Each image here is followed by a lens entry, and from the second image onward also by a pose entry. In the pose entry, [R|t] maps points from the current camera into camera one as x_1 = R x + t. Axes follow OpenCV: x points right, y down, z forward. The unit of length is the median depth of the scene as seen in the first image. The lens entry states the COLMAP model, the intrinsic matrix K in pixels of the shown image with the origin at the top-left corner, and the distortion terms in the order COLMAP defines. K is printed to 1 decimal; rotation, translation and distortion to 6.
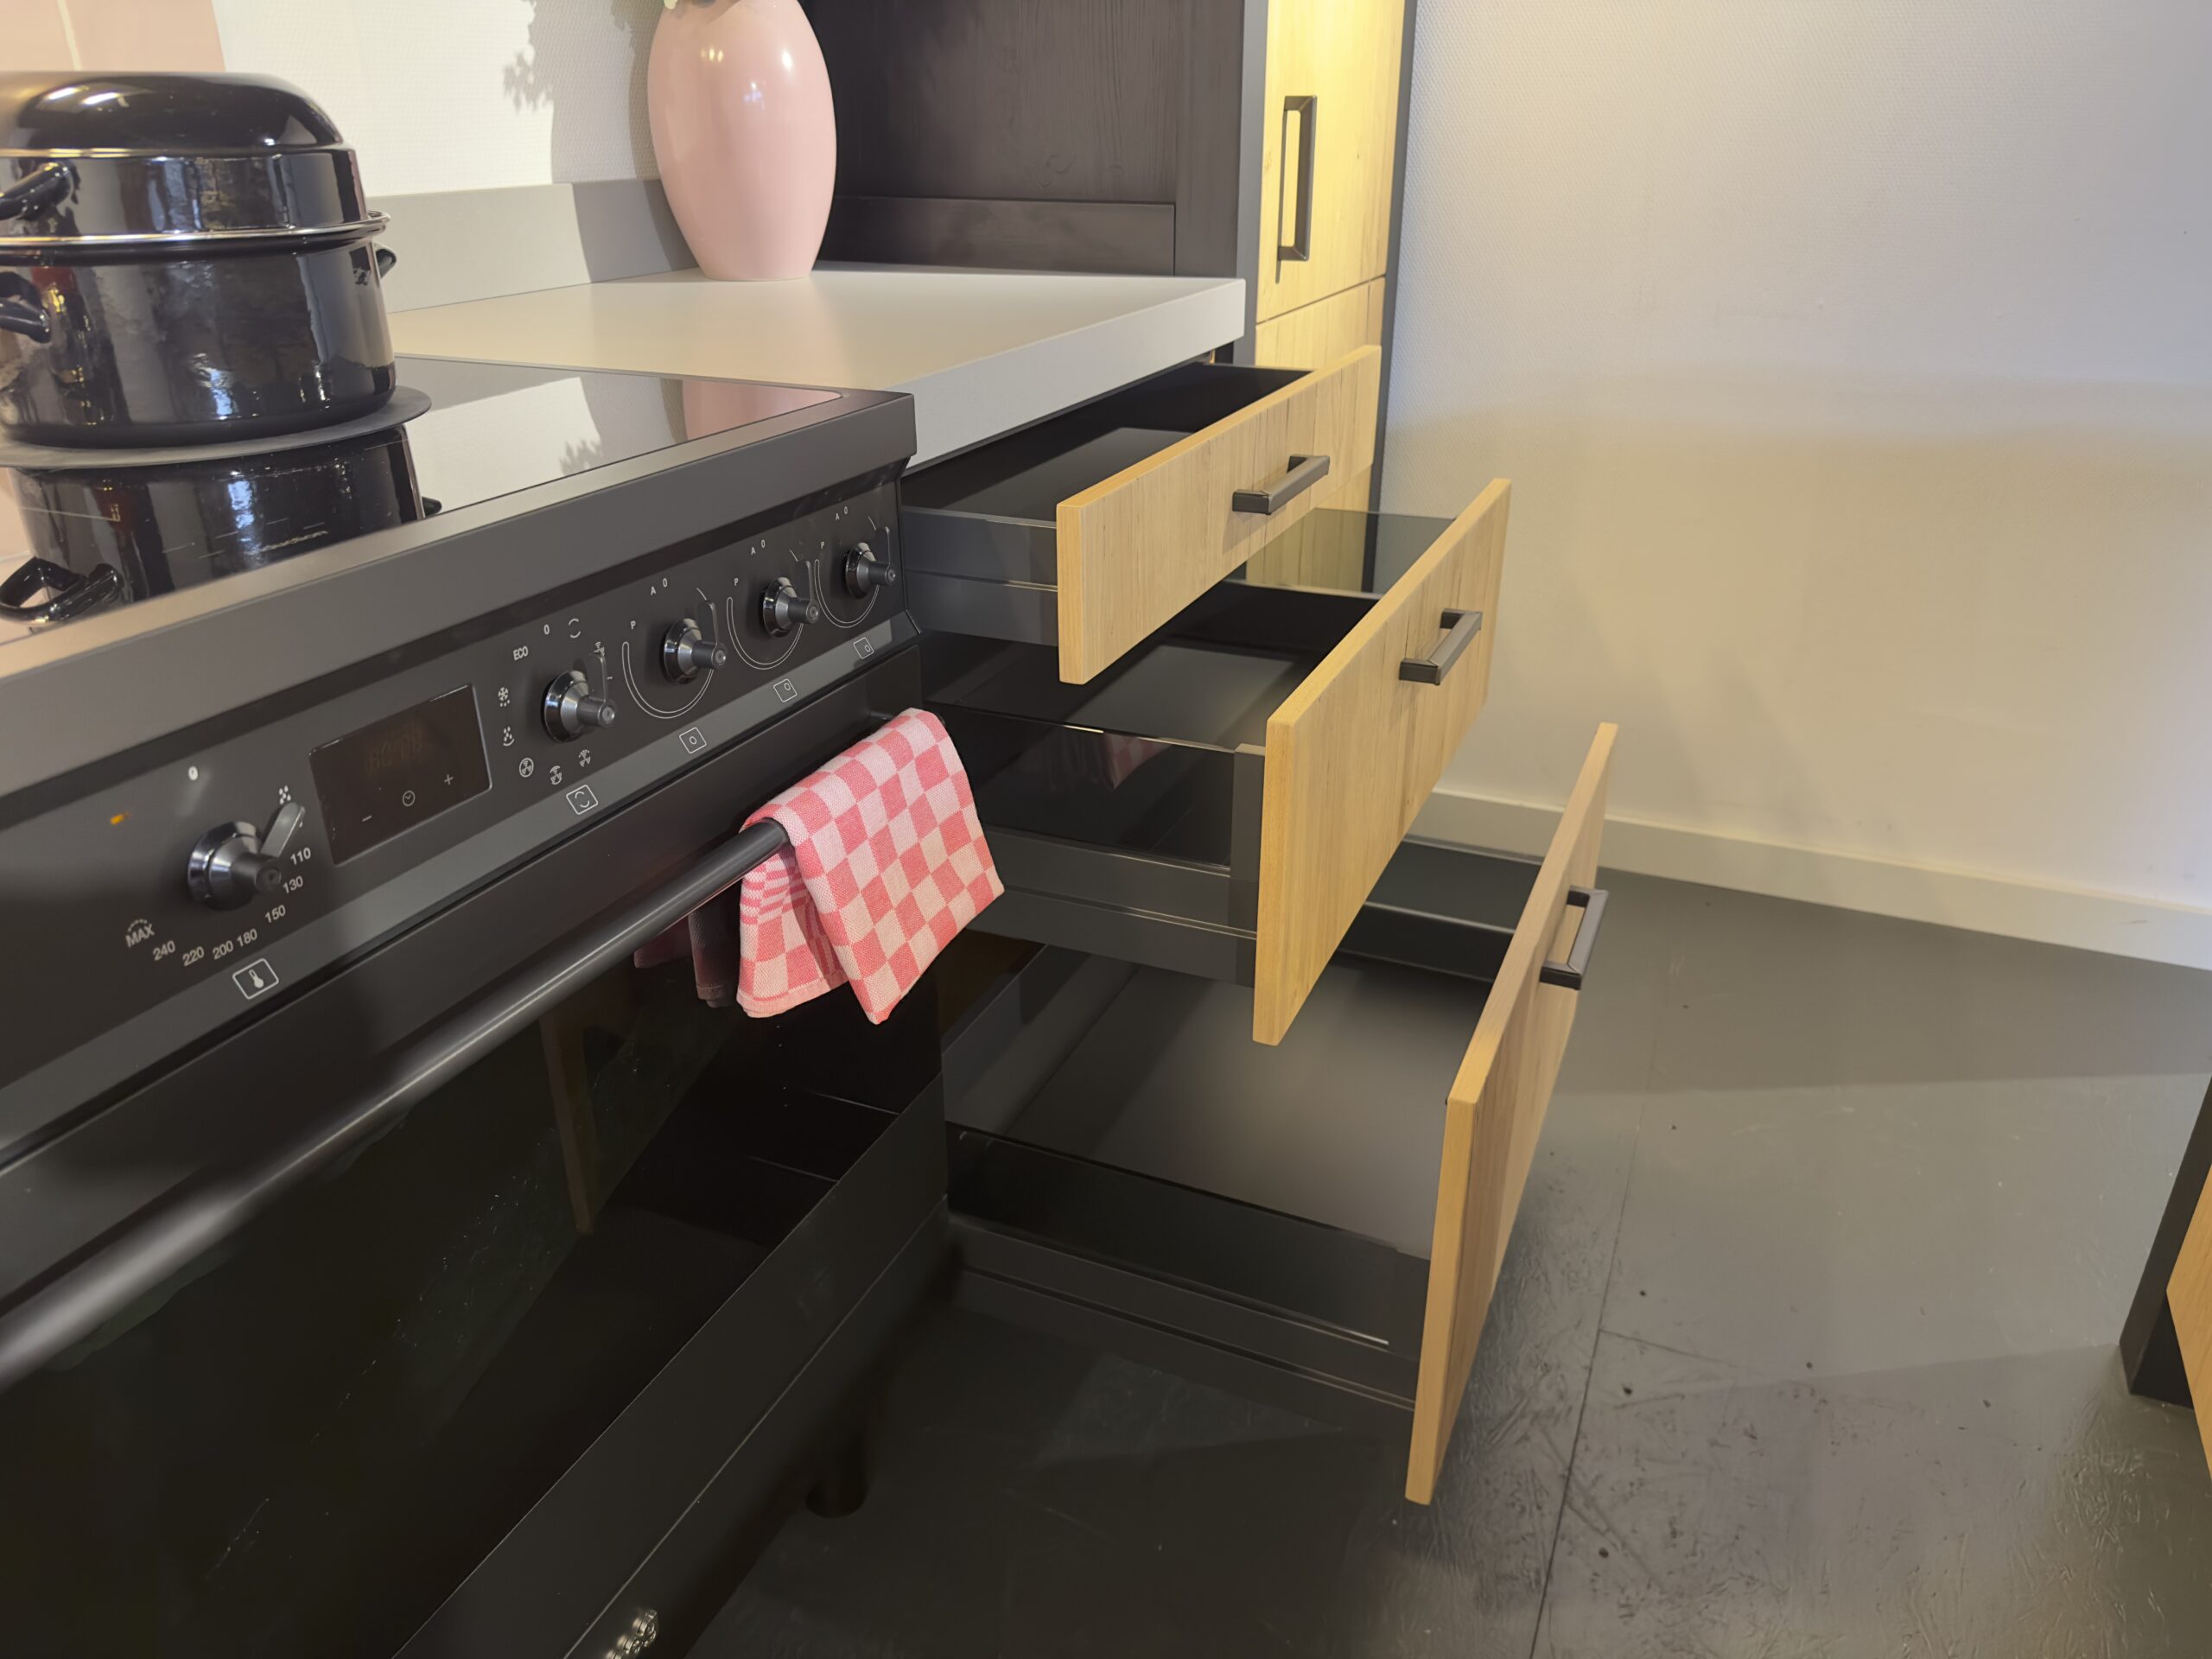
lens RADIAL K [[1572.8, 0, 1102.4], [0, 1572.8, 832.5], [0, 0, 1]] dist [0.052686, -0.067706]
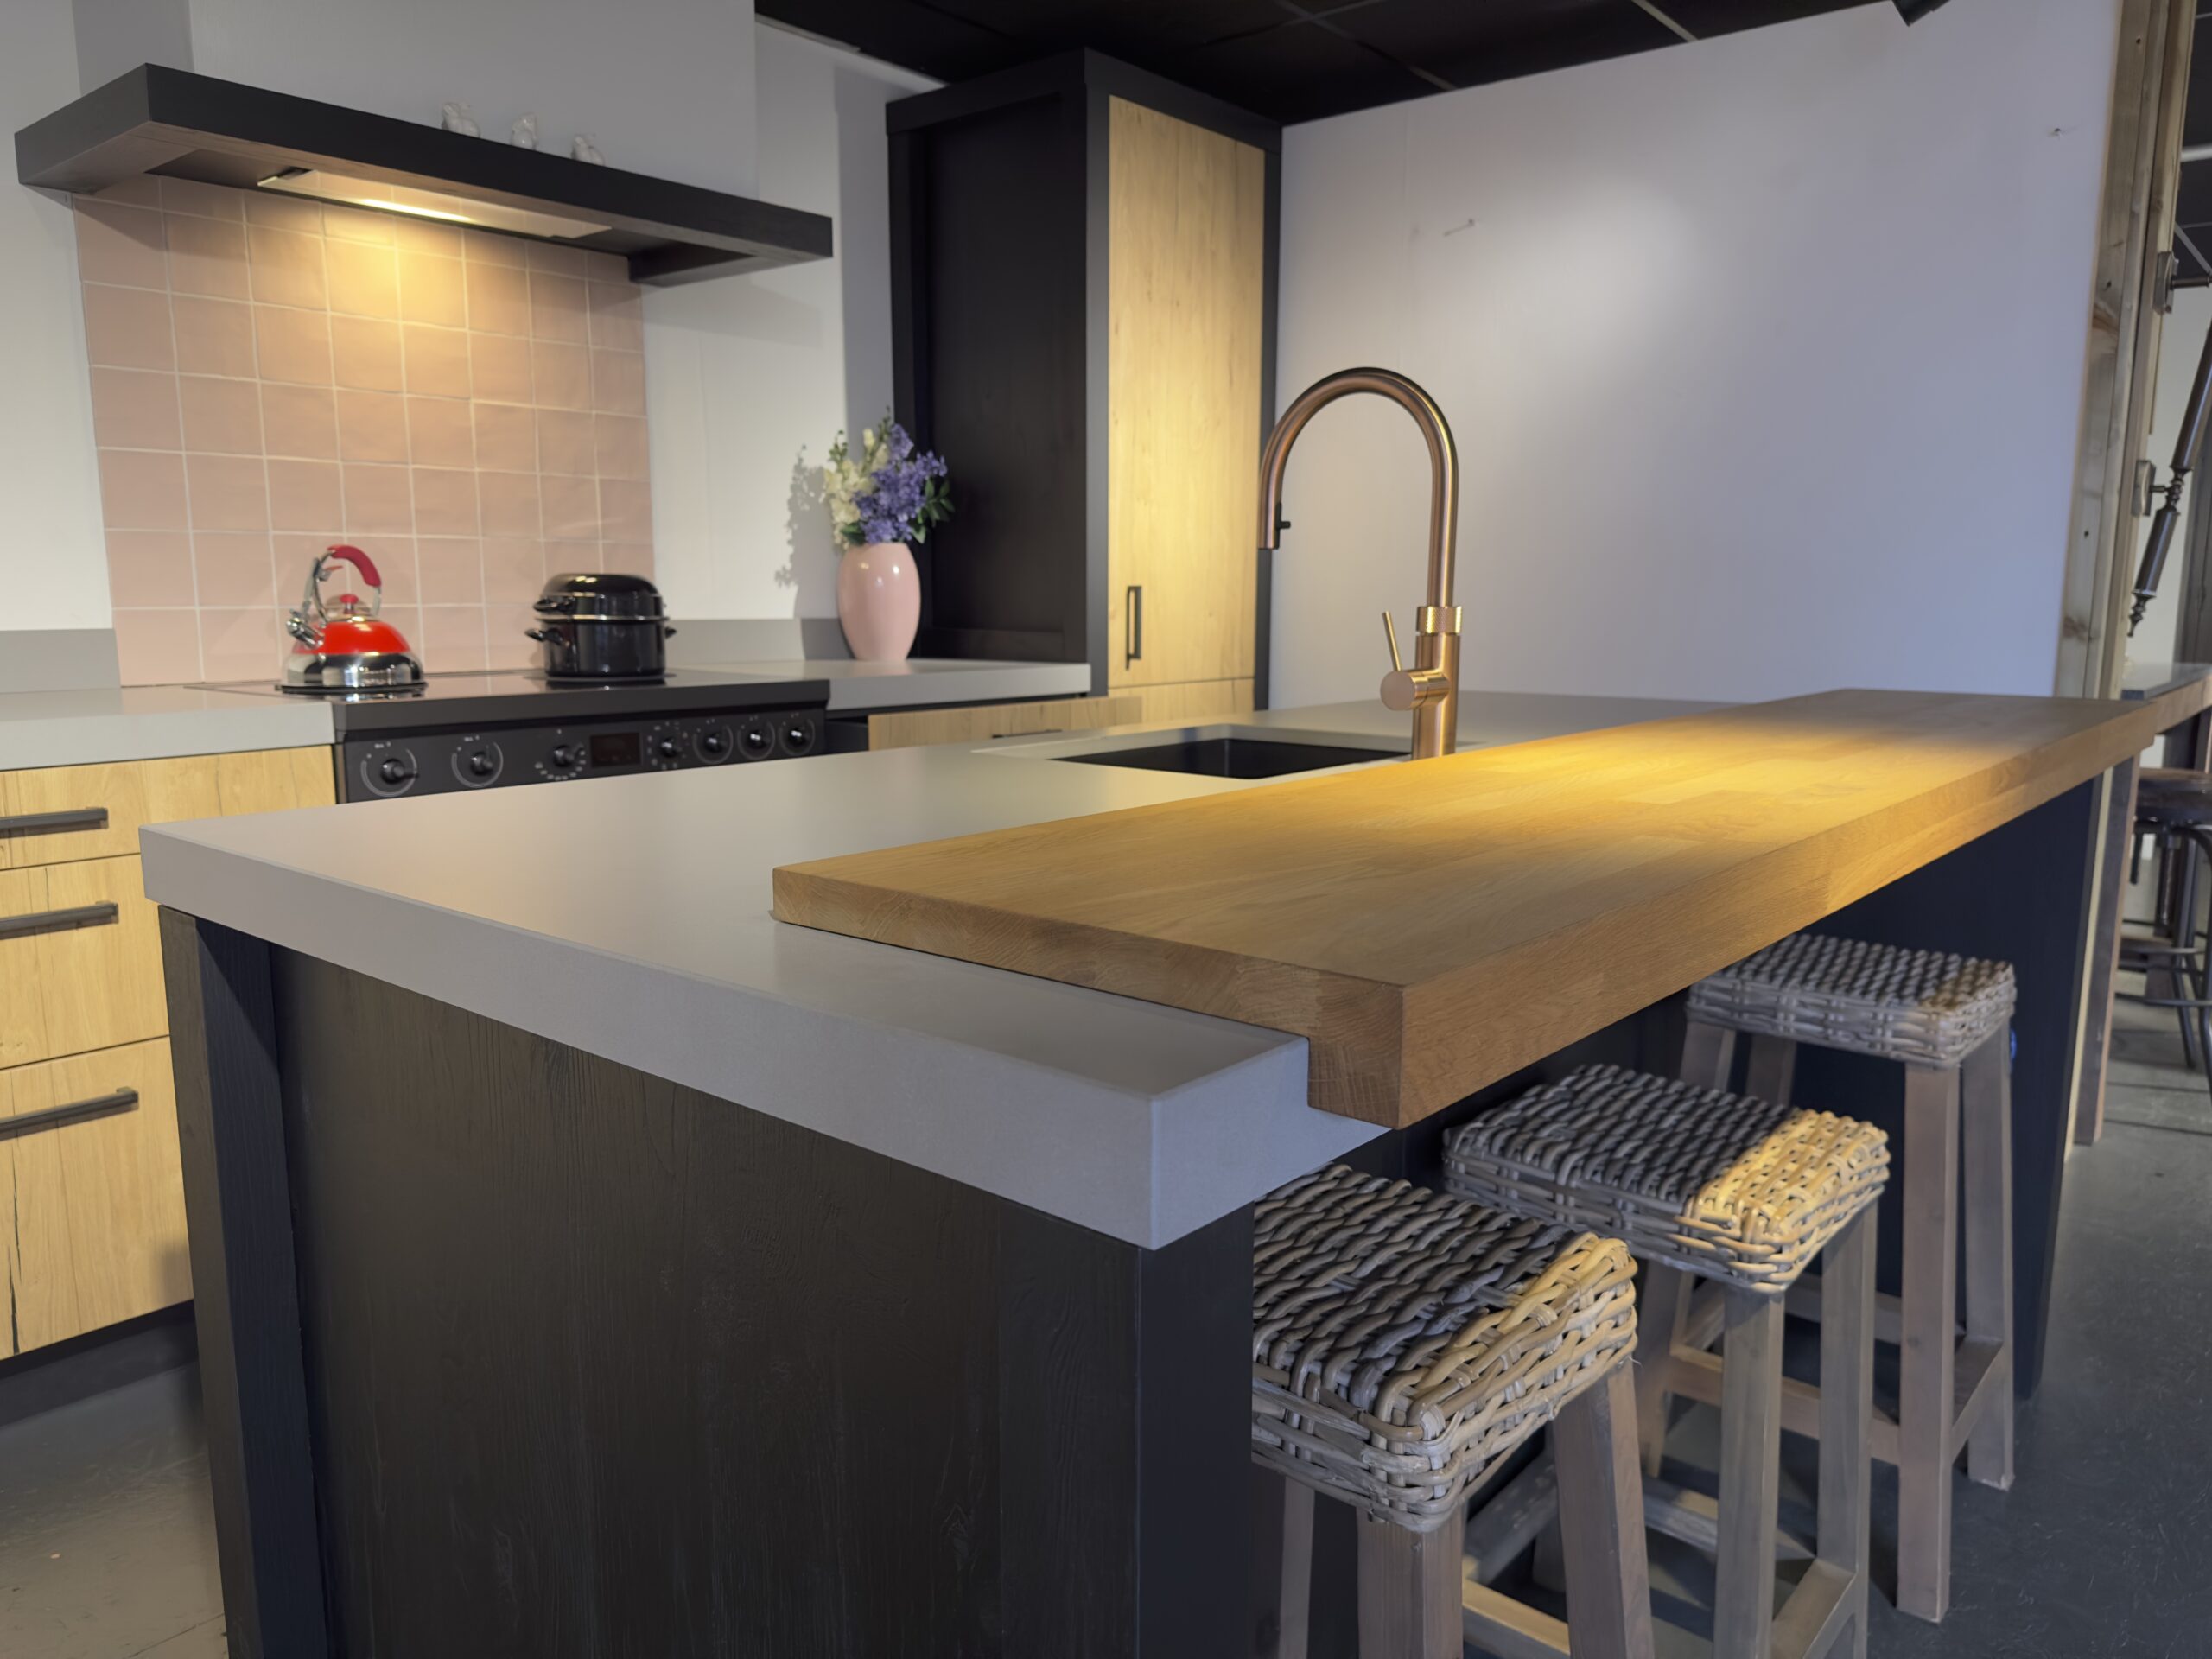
lens RADIAL K [[1581.5, 0, 1114.7], [0, 1581.5, 835.6], [0, 0, 1]] dist [0.095060, -0.153528]
pose [[0.958772, 0.051178, -0.279530, 1.203451], [-0.126109, 0.958114, -0.257127, 0.673031], [0.254662, 0.281777, 0.925067, -1.452651]]
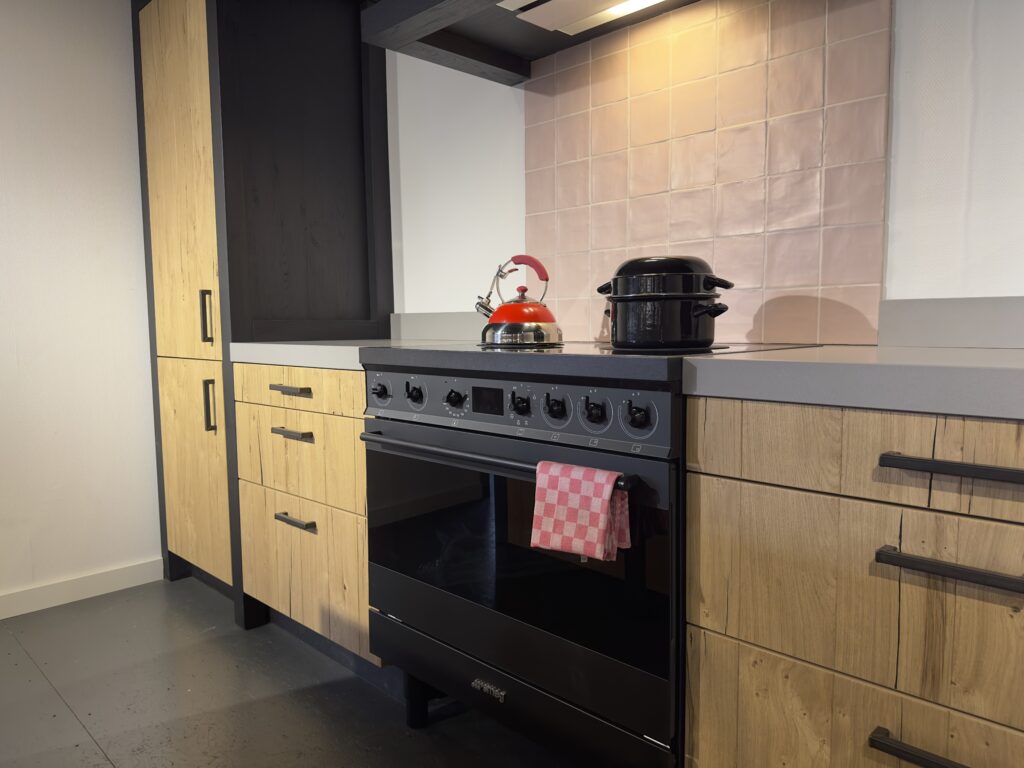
lens RADIAL K [[728.1, 0, 510.3], [0, 728.1, 385.4], [0, 0, 1]] dist [0.052686, -0.067706]
pose [[-0.366865, 0.089816, -0.925928, 1.019038], [-0.383751, 0.892084, 0.238581, -0.419813], [0.847434, 0.442853, -0.292808, 1.159608]]
